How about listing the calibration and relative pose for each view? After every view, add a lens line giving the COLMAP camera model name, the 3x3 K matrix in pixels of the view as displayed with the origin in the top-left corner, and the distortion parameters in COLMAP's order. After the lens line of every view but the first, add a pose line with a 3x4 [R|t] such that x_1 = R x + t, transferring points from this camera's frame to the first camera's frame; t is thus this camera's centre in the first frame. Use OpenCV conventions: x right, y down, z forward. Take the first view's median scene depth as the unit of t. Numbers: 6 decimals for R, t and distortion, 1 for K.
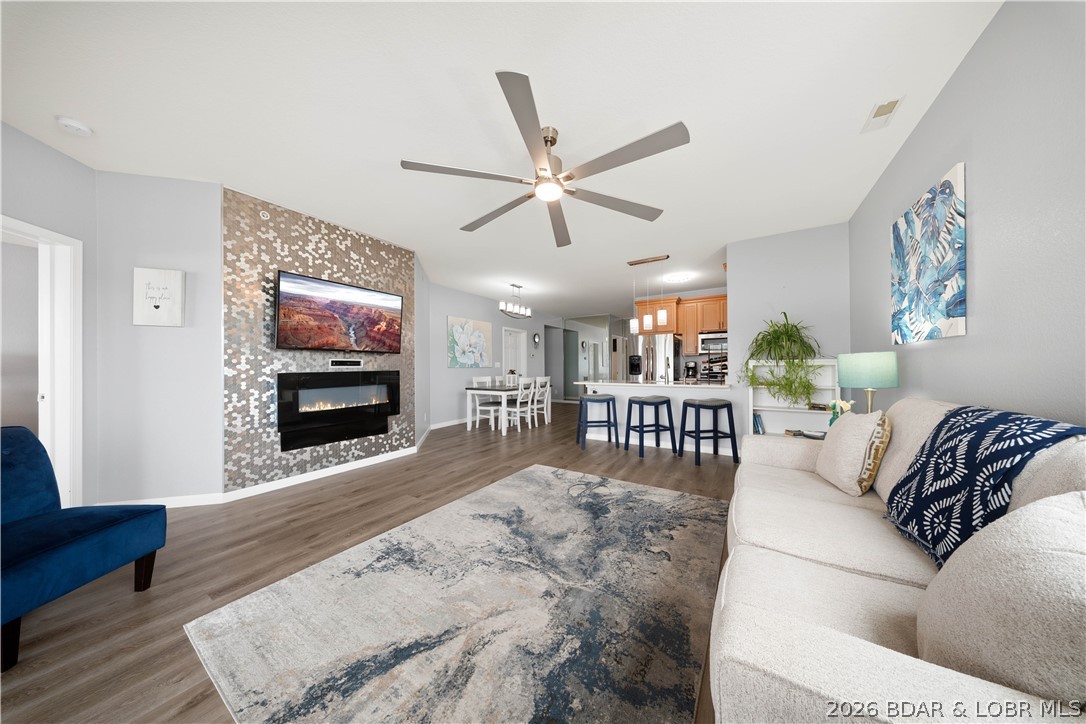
lens RADIAL K [[322.1, 0, 552.9], [0, 322.1, 366.6], [0, 0, 1]] dist [0.000103, -0.000147]
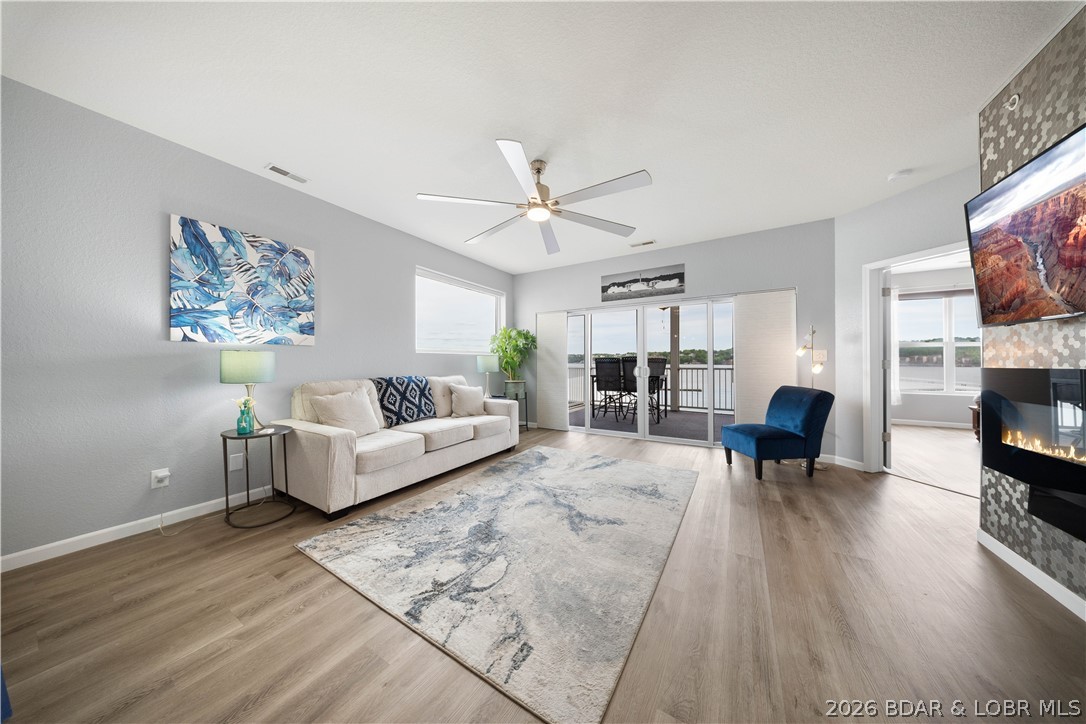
lens RADIAL K [[317.3, 0, 550.4], [0, 317.3, 361.4], [0, 0, 1]] dist [-0.004229, -0.000133]
pose [[-0.999918, 0.008044, -0.010009, -0.028223], [0.008059, 0.999967, -0.001397, 0.002536], [0.009997, -0.001477, -0.999949, 1.540338]]
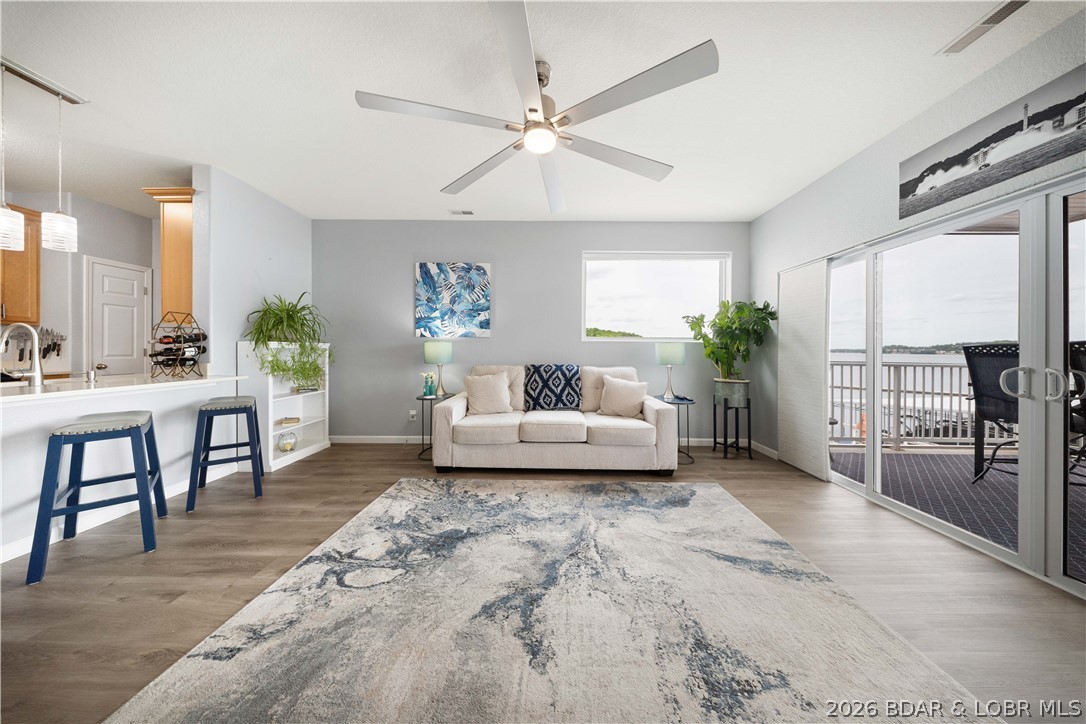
lens RADIAL K [[322.2, 0, 548.9], [0, 322.2, 350.9], [0, 0, 1]] dist [0.007737, -0.004205]
pose [[-0.508076, 0.000515, 0.861312, -0.532760], [-0.003328, 0.999991, -0.002561, 0.004092], [-0.861306, -0.004168, -0.508070, 0.998493]]
